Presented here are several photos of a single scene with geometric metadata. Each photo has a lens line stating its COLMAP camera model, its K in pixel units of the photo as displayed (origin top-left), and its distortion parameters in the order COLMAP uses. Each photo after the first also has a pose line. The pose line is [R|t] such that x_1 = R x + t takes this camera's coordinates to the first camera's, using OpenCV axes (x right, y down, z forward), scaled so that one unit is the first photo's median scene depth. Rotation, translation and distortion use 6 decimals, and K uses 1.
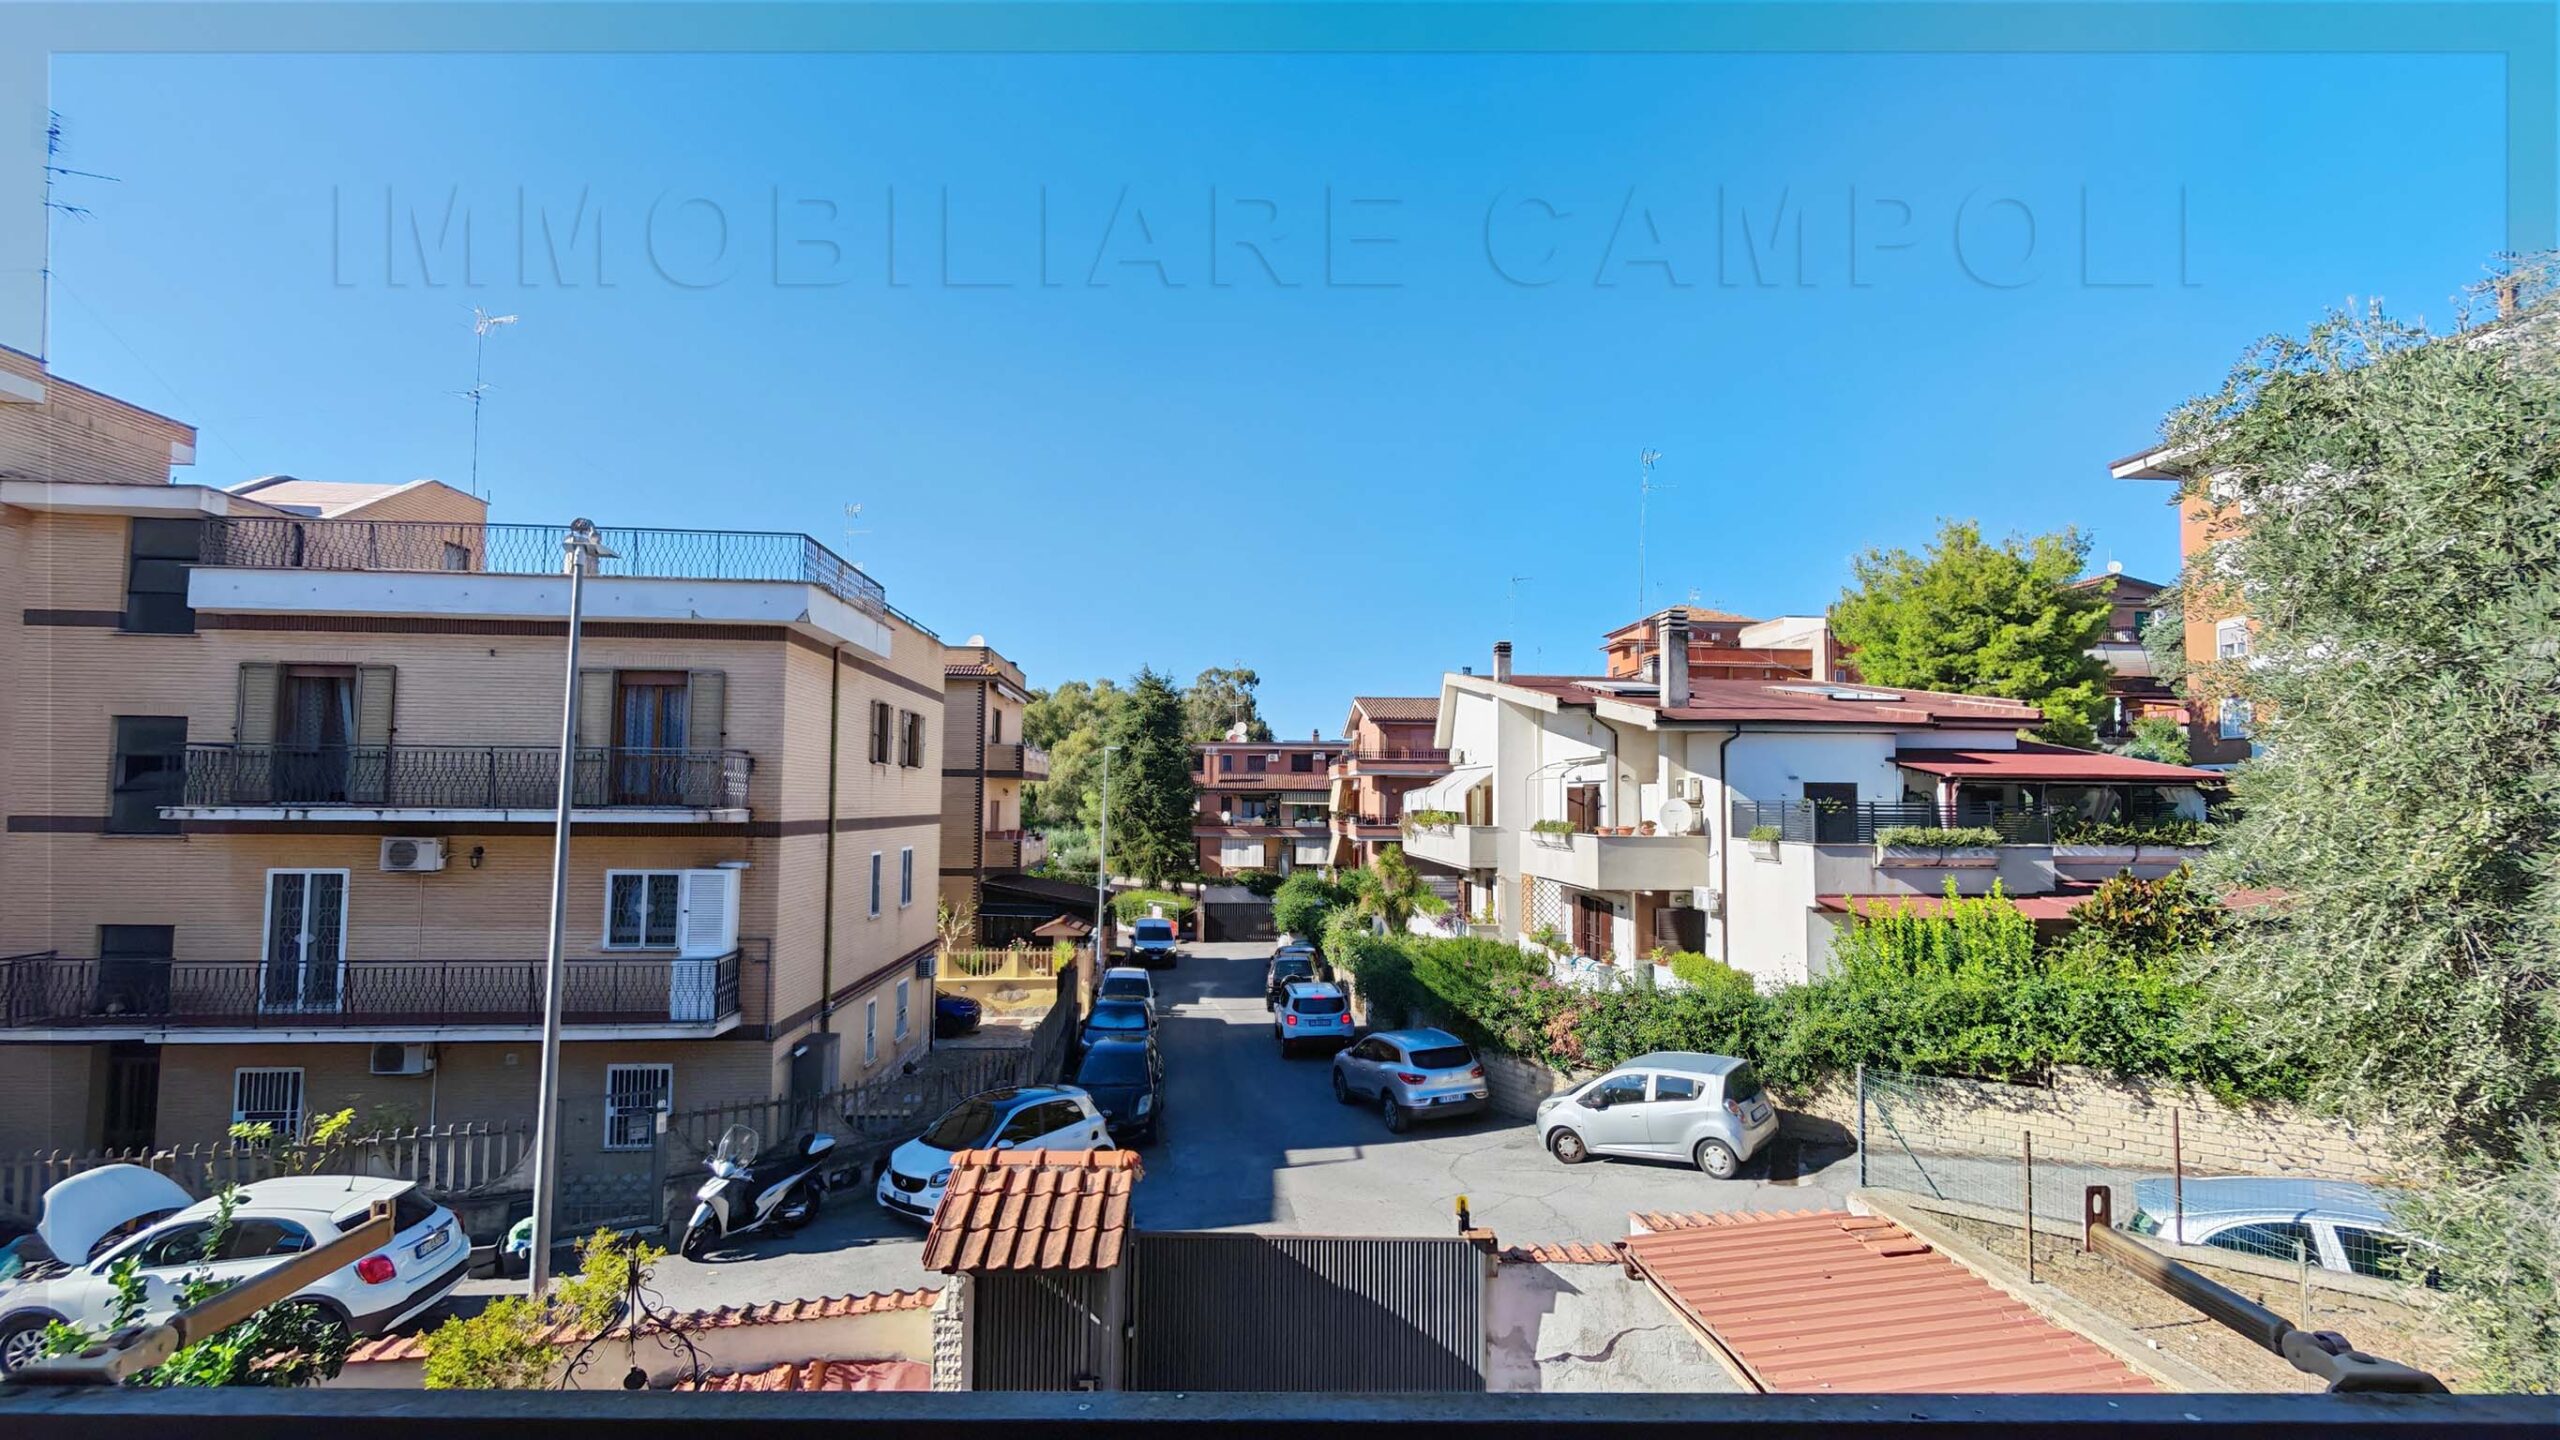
lens RADIAL K [[1107.1, 0, 1275.2], [0, 1107.1, 728.6], [0, 0, 1]] dist [-0.001549, -0.000543]
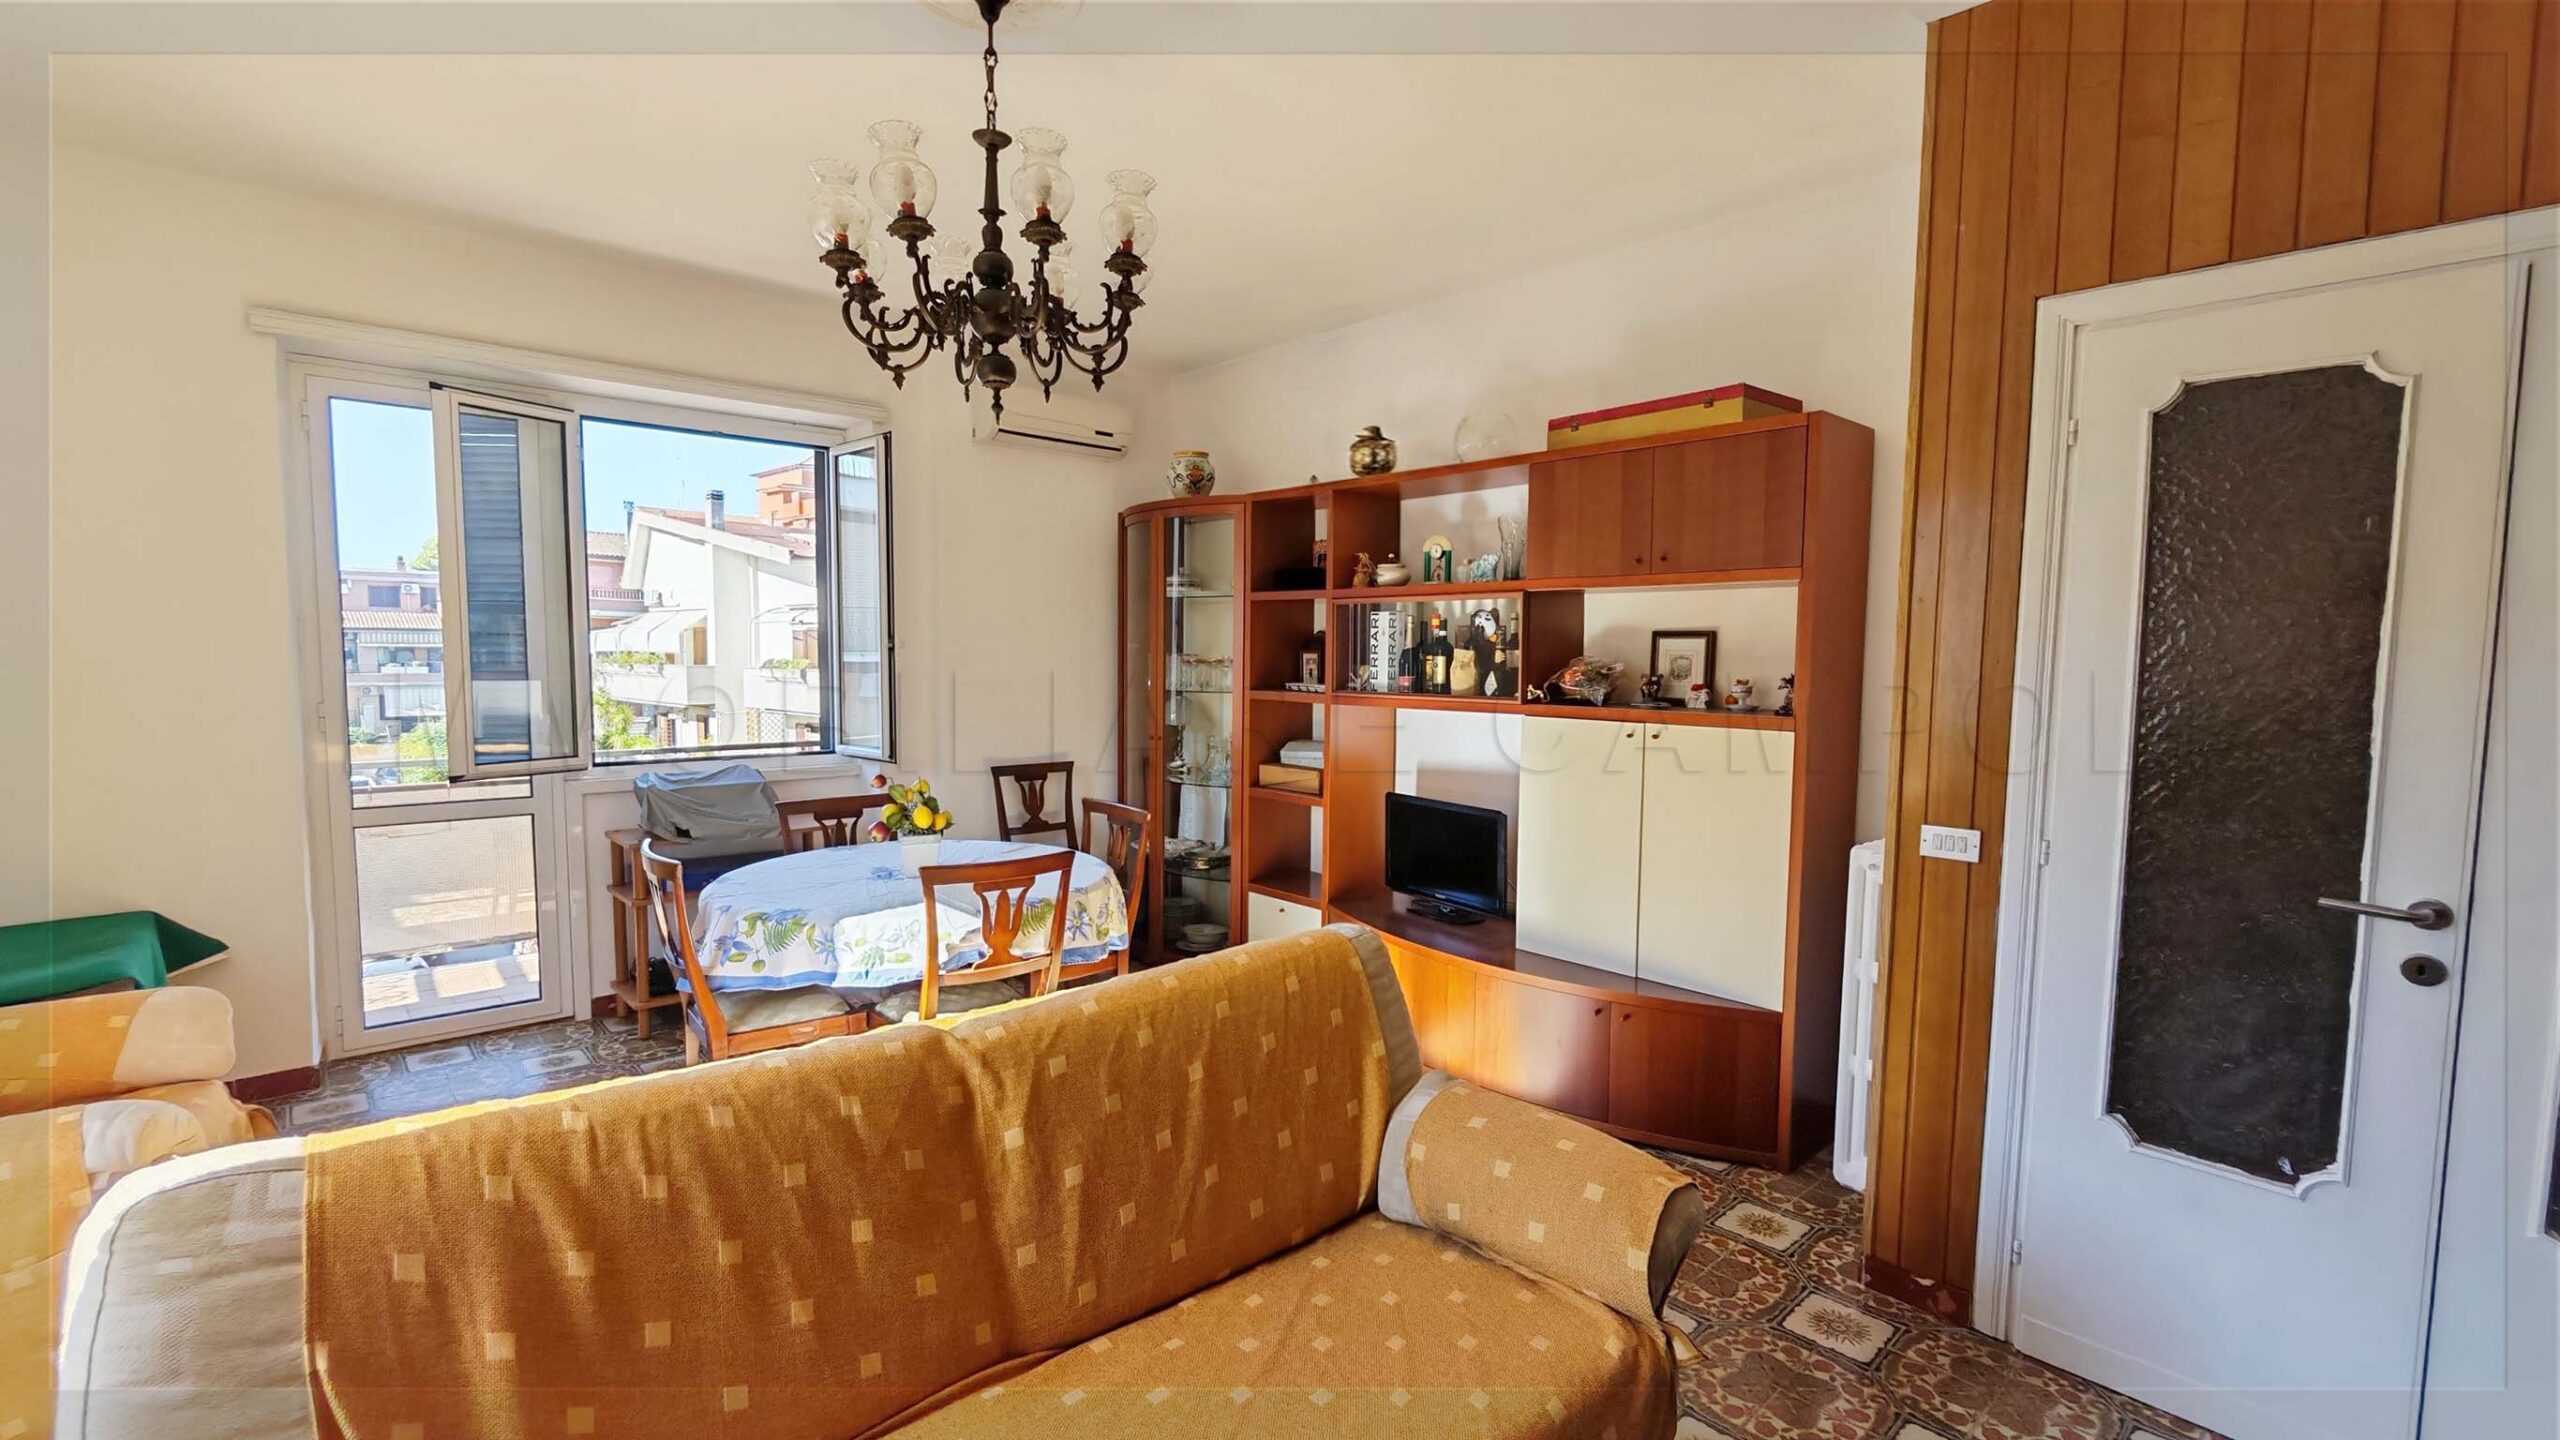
lens RADIAL K [[1107.1, 0, 1275.2], [0, 1107.1, 728.6], [0, 0, 1]] dist [-0.001549, -0.000543]
pose [[0.726786, -0.047565, 0.685215, -0.280772], [-0.048185, 0.991611, 0.119943, -0.011078], [-0.685172, -0.120190, 0.718397, -0.289367]]
